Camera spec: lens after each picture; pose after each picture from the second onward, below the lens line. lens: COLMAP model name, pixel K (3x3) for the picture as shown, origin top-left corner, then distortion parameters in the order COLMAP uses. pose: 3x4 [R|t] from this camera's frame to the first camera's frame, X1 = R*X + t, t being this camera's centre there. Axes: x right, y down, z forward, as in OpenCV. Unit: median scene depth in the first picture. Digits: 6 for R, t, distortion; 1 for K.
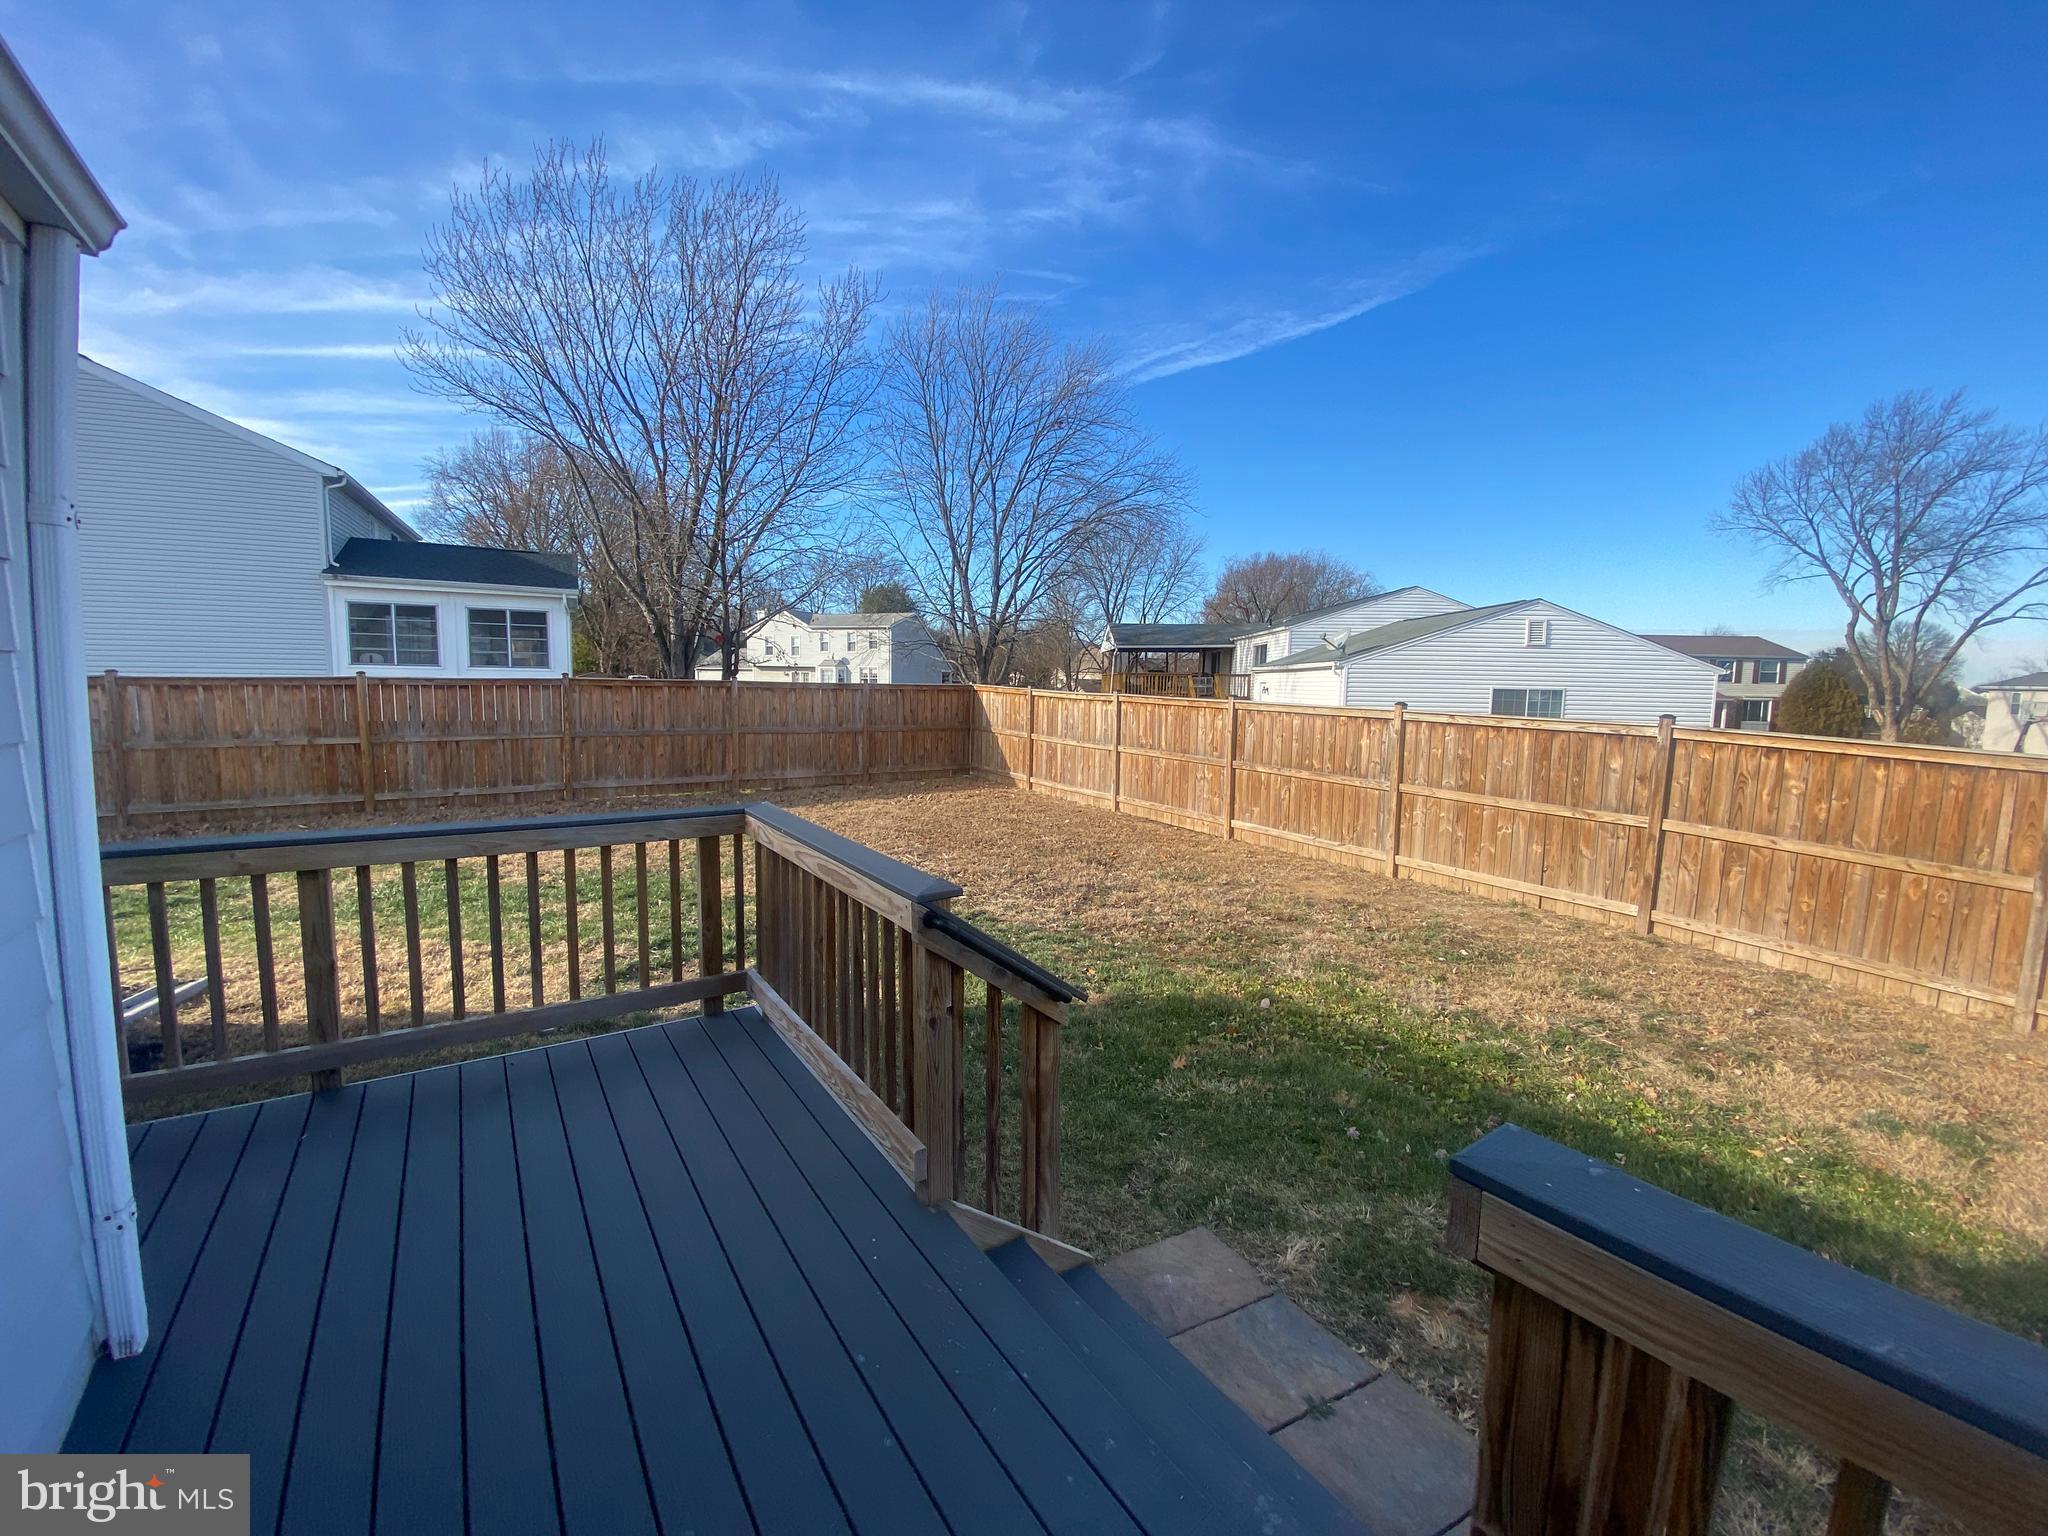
lens RADIAL K [[826.4, 0, 1024.0], [0, 826.4, 768.0], [0, 0, 1]] dist [-0.002036, -0.000519]
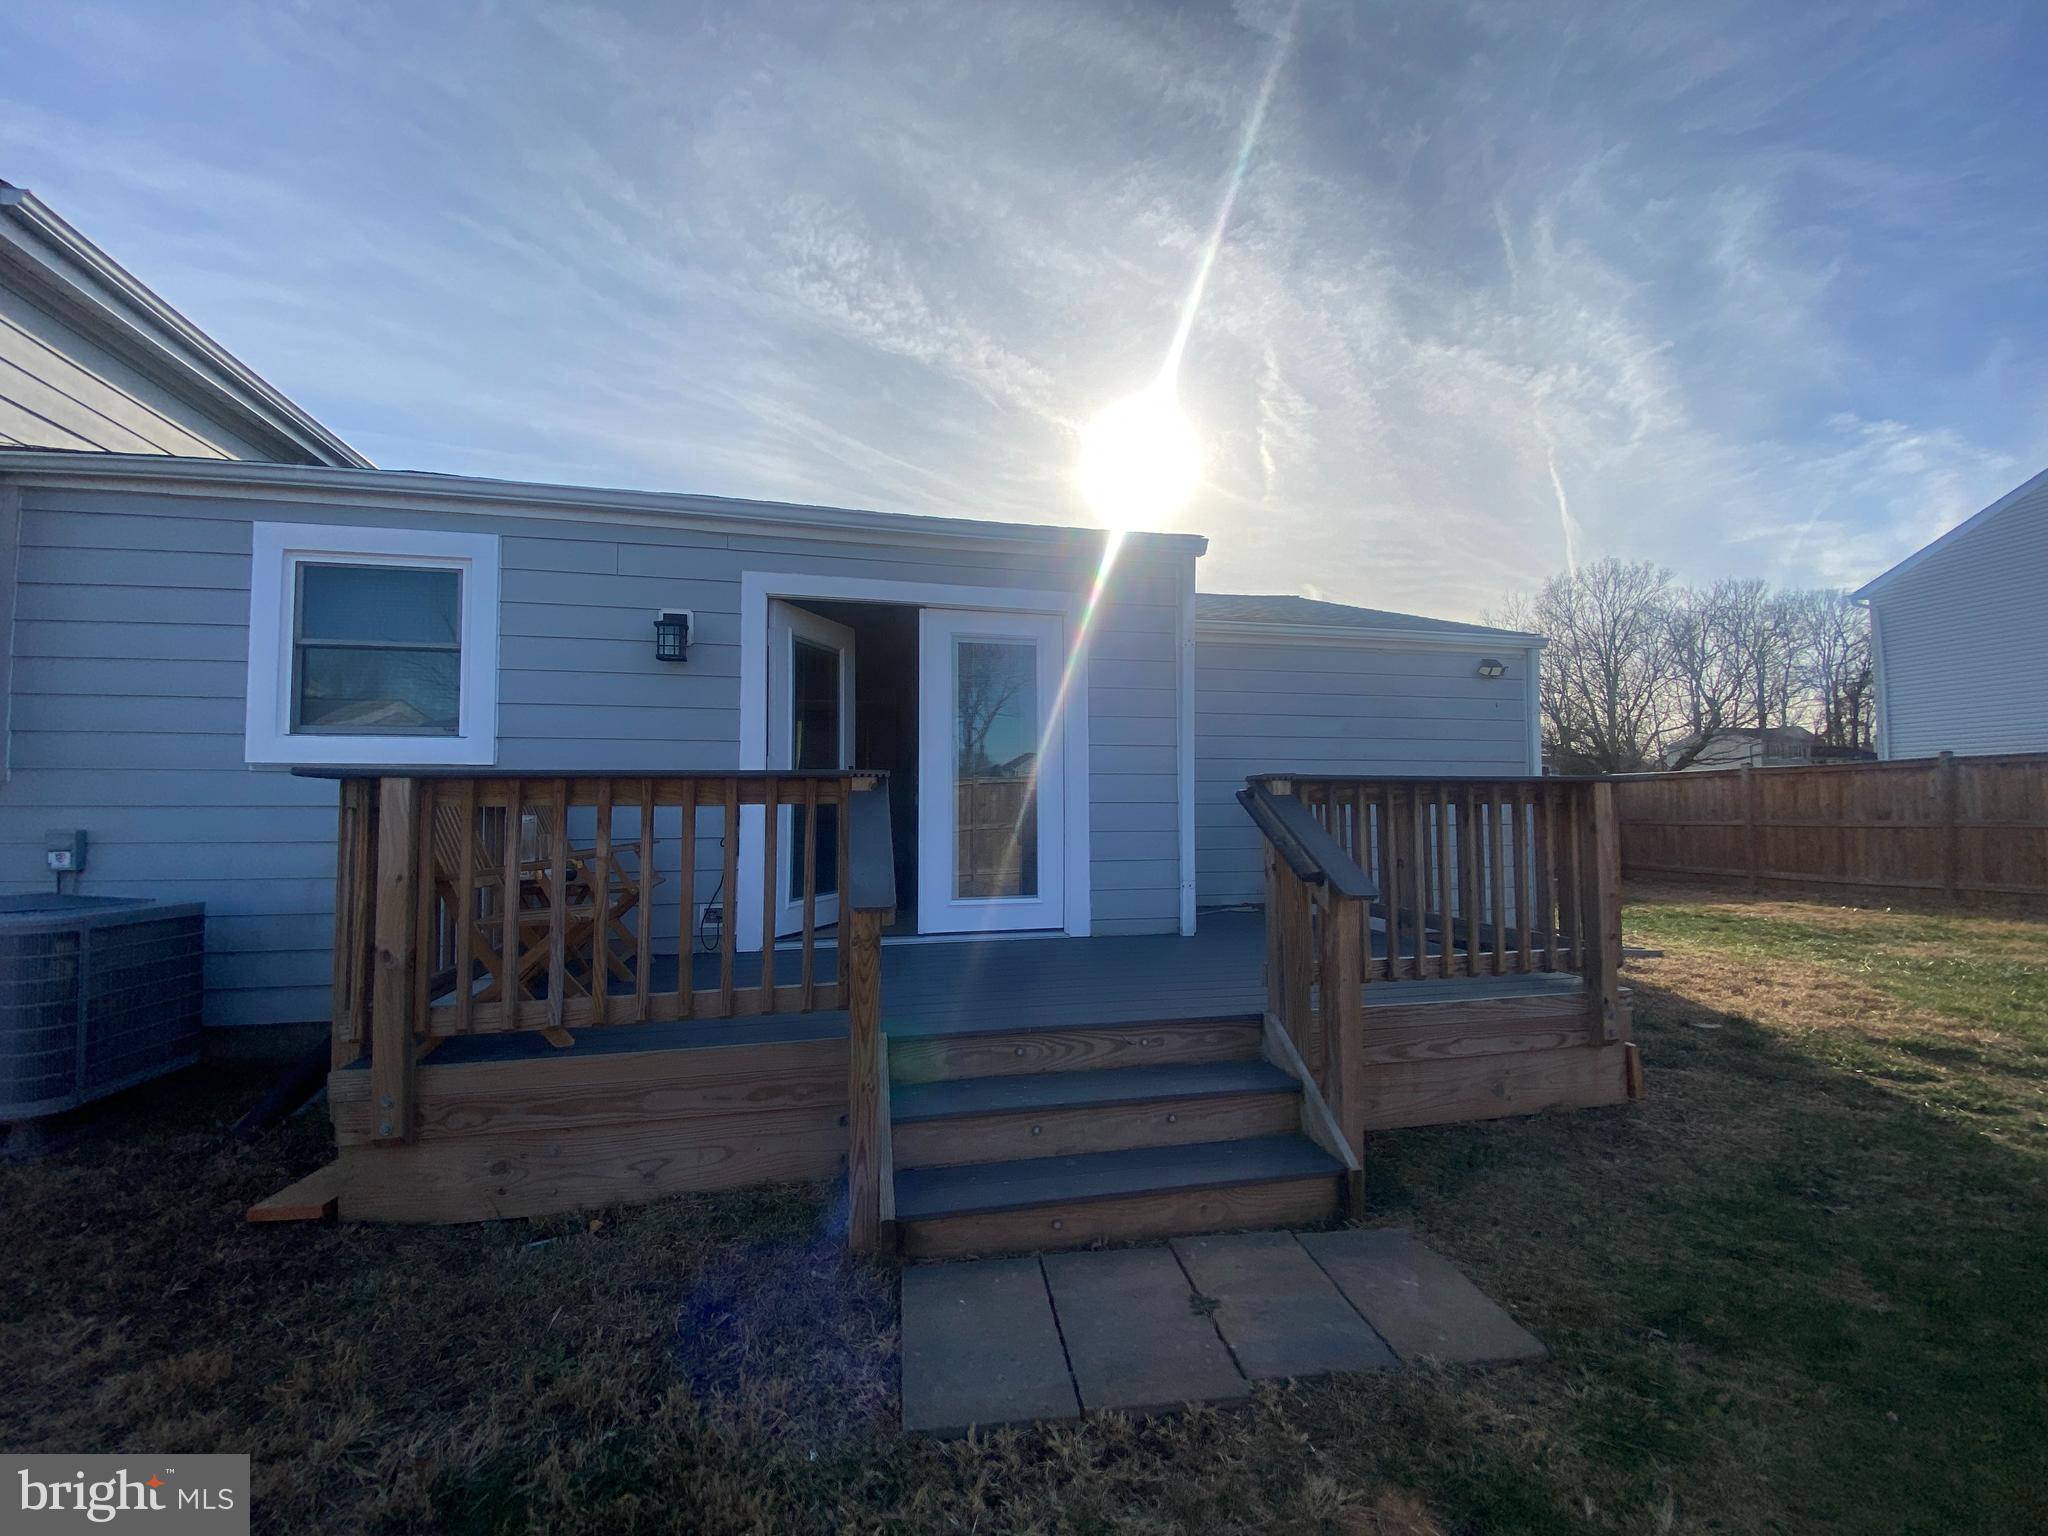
lens RADIAL K [[842.4, 0, 1025.1], [0, 842.4, 743.7], [0, 0, 1]] dist [0.065629, -0.037618]
pose [[-0.340395, -0.084786, -0.936452, 0.268046], [-0.098956, 0.993626, -0.053993, 0.038770], [0.935061, 0.074288, -0.346615, 0.208049]]
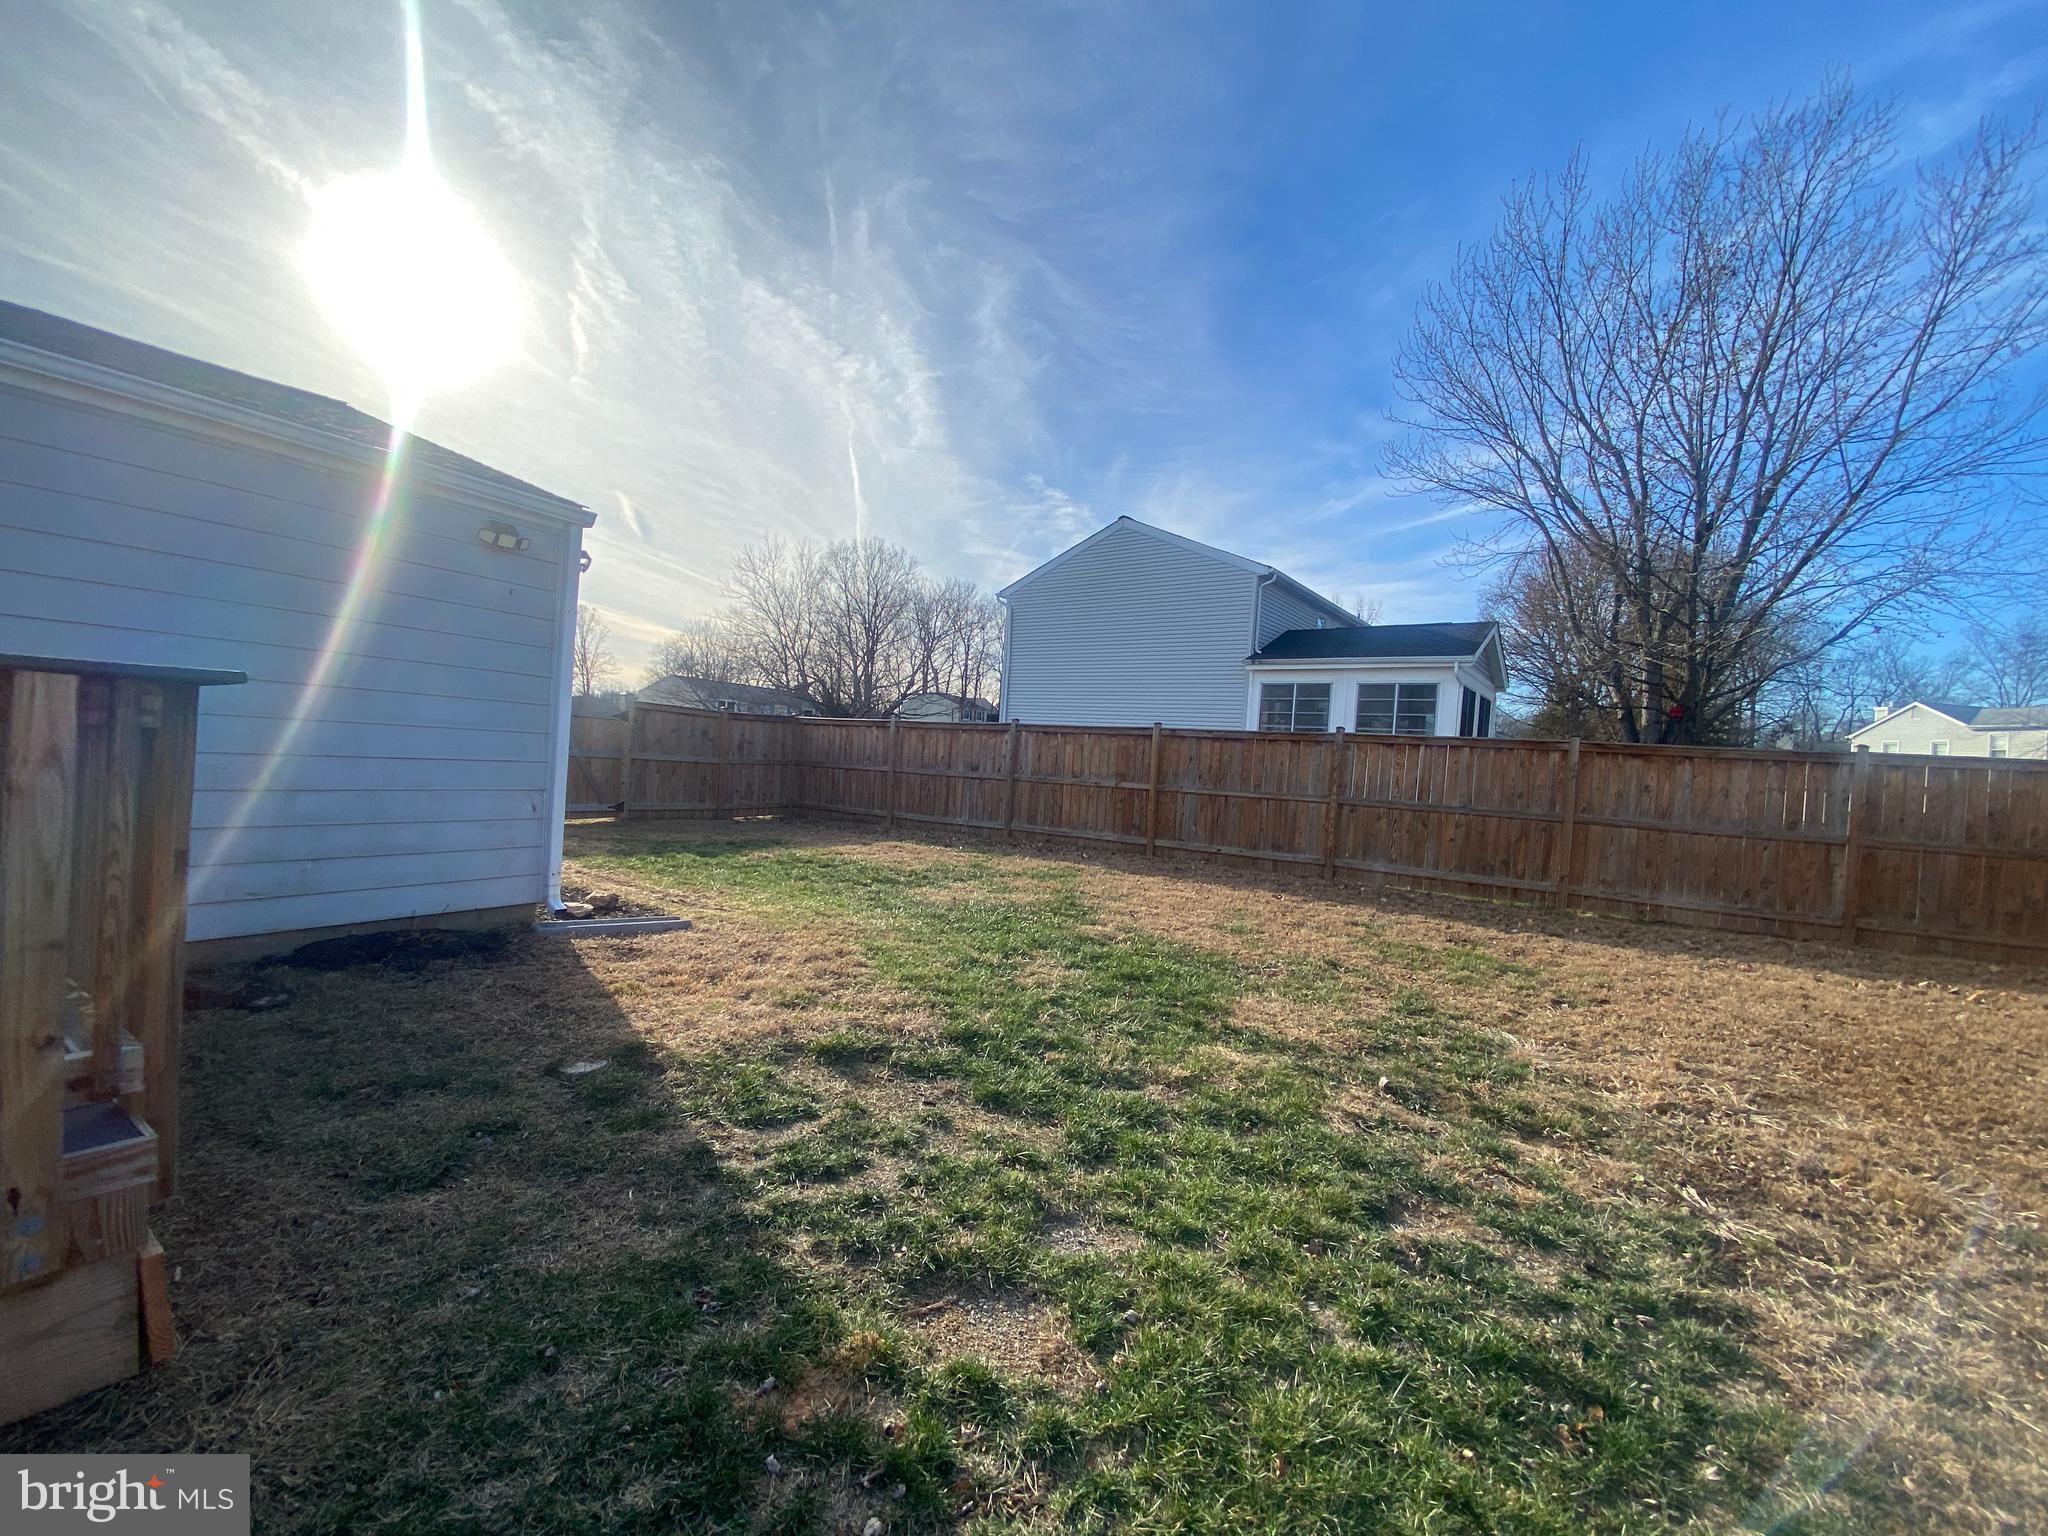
lens RADIAL K [[826.4, 0, 1024.0], [0, 826.4, 768.0], [0, 0, 1]] dist [-0.002036, -0.000519]
pose [[0.412890, 0.020784, -0.910544, 0.078086], [-0.152990, 0.987117, -0.046842, 0.014864], [0.897839, 0.158645, 0.410751, 0.367039]]
